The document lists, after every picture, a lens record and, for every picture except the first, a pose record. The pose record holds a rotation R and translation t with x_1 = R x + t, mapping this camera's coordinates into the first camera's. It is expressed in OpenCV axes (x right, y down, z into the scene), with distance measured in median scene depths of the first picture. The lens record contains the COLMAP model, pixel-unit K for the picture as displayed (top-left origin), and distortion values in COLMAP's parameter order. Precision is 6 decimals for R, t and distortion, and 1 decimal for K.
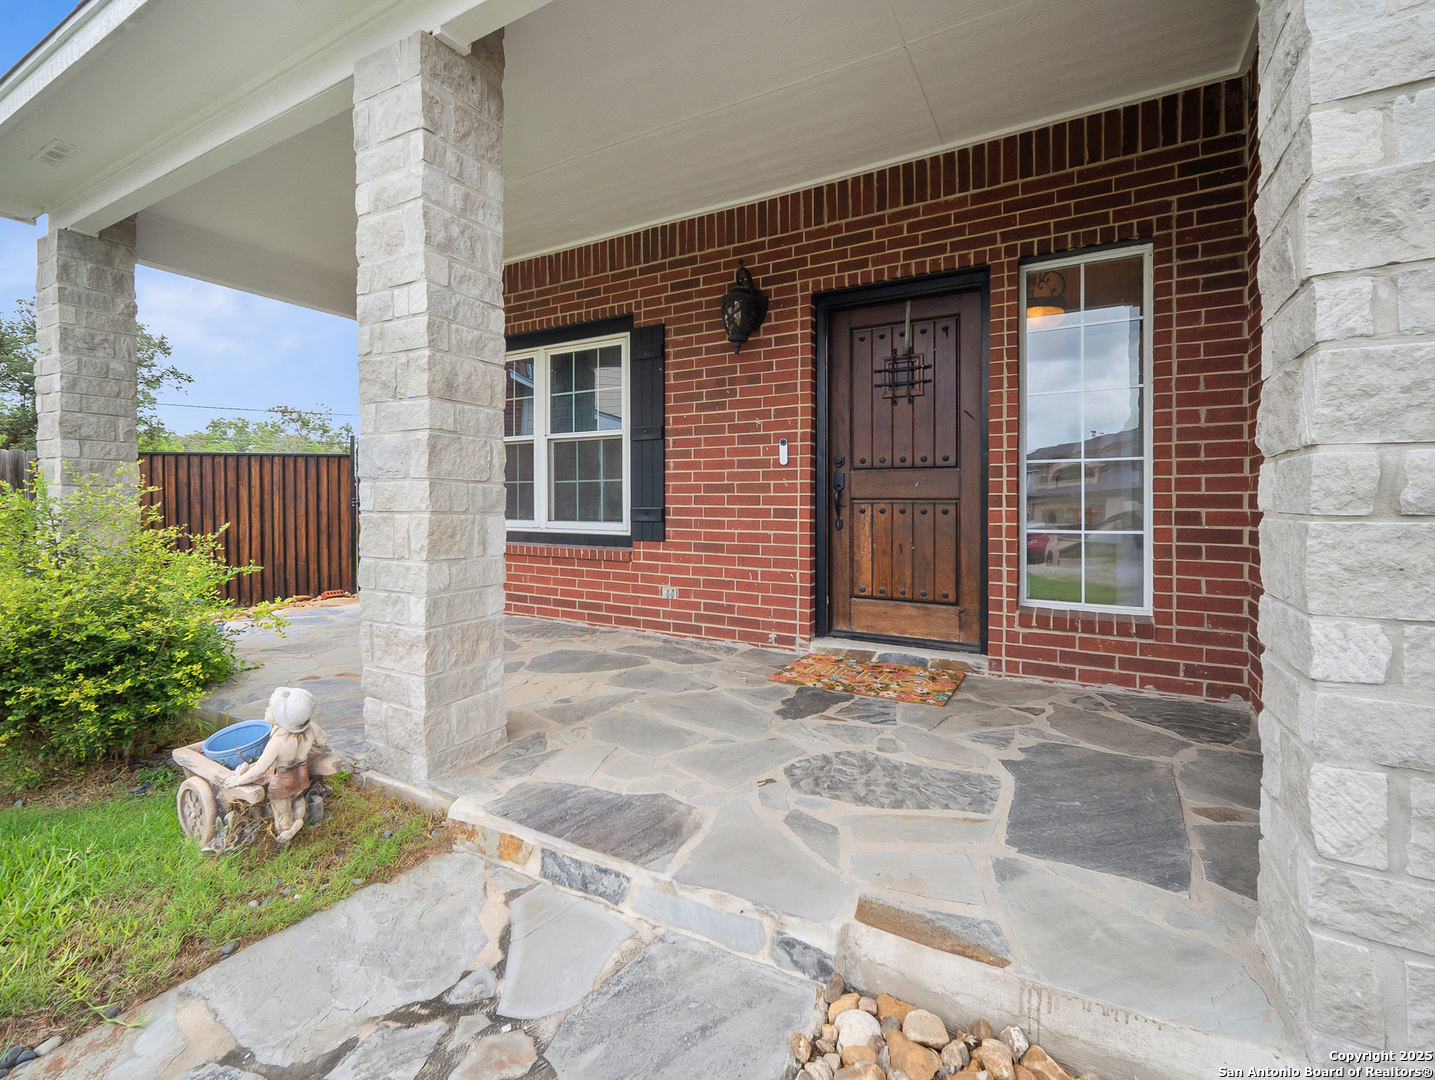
lens RADIAL K [[652.0, 0, 714.1], [0, 652.0, 516.9], [0, 0, 1]] dist [-0.016190, 0.001746]
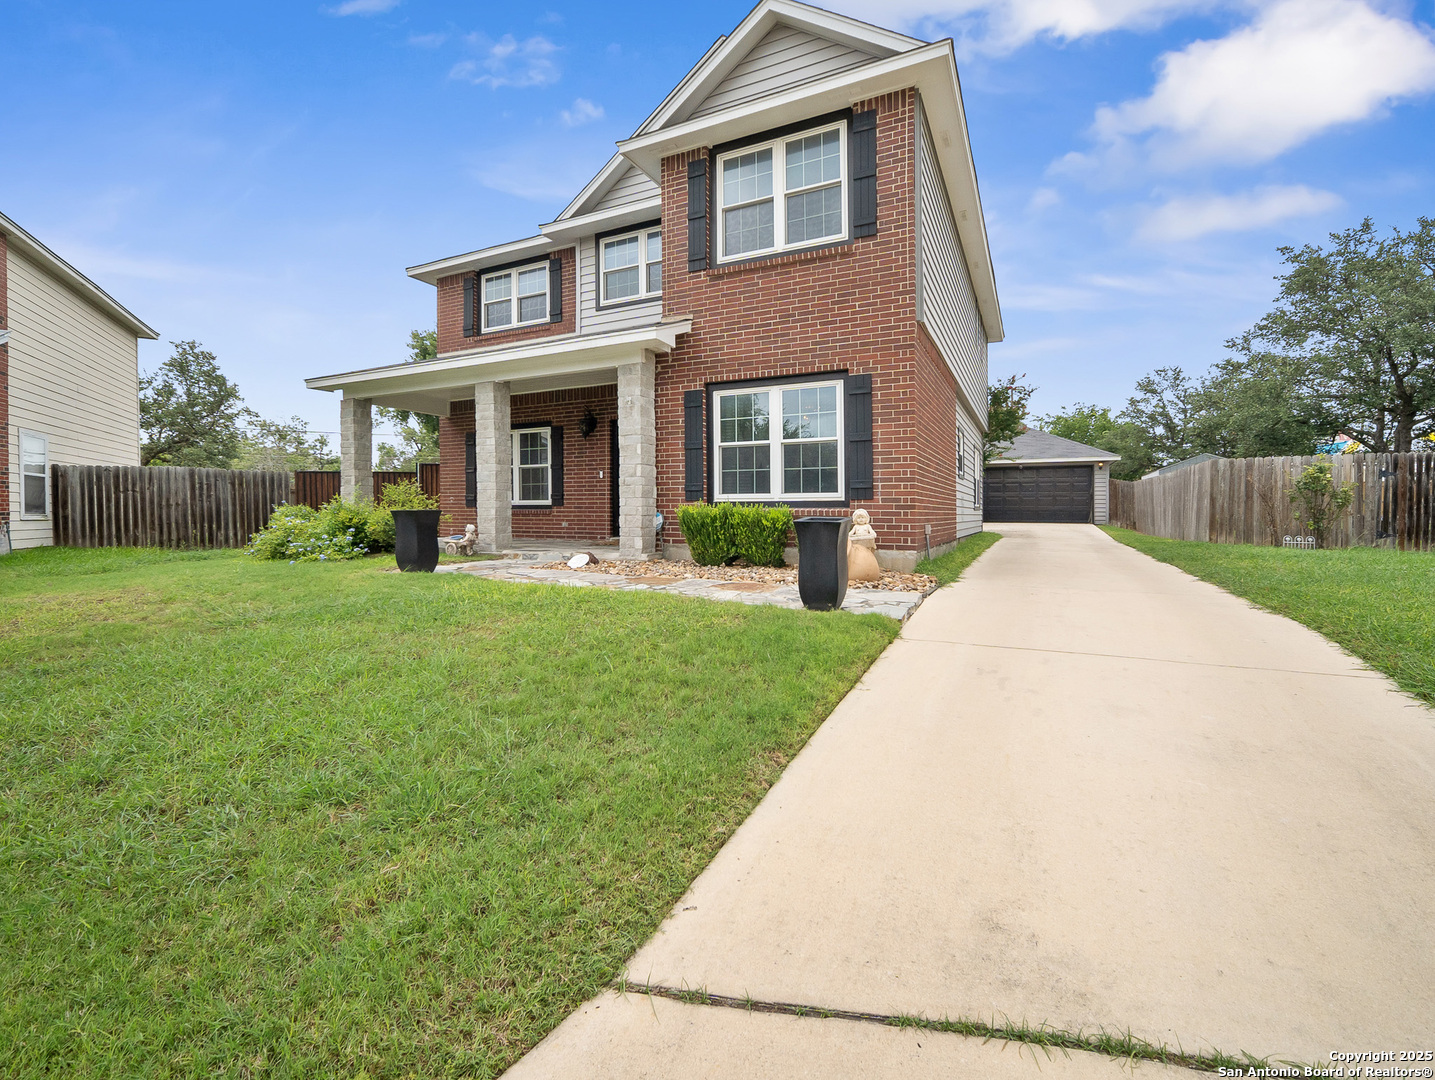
lens RADIAL K [[652.0, 0, 714.1], [0, 652.0, 516.9], [0, 0, 1]] dist [-0.016190, 0.001746]
pose [[0.998206, -0.007381, 0.059424, 0.364690], [0.008024, 0.999912, -0.010589, 0.109602], [-0.059340, 0.011047, 0.998177, -1.633615]]
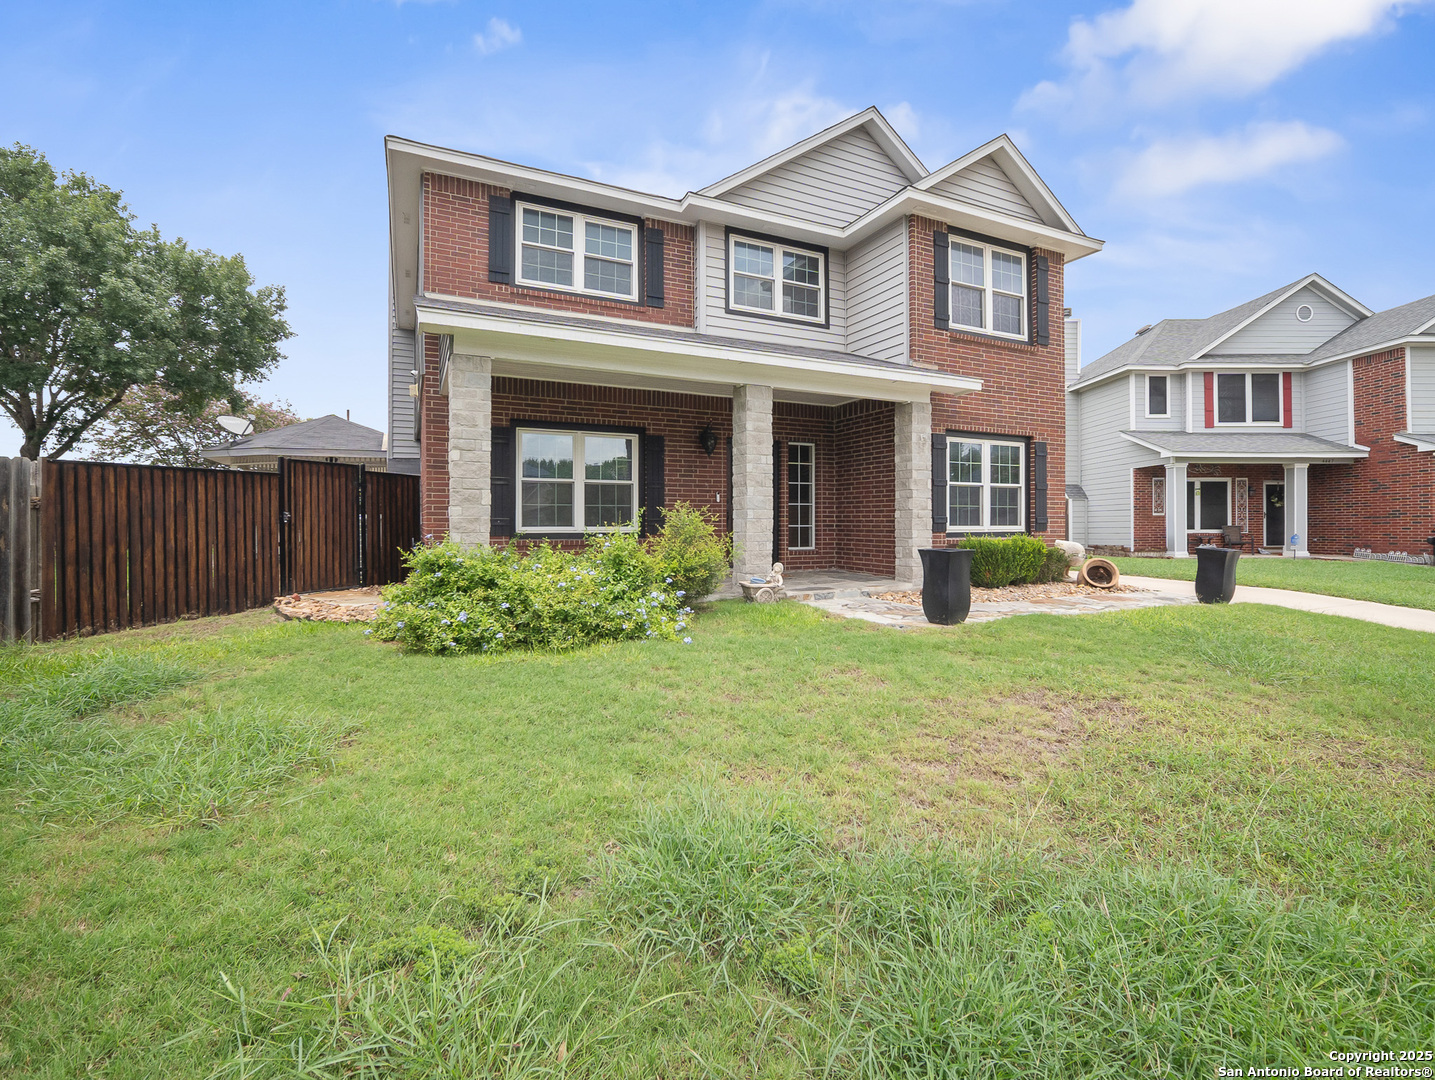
lens RADIAL K [[652.0, 0, 714.1], [0, 652.0, 516.9], [0, 0, 1]] dist [-0.016190, 0.001746]
pose [[0.561513, -0.000999, 0.827467, -1.694562], [0.018576, 0.999762, -0.011399, 0.006855], [-0.827259, 0.021772, 0.561398, -0.358950]]
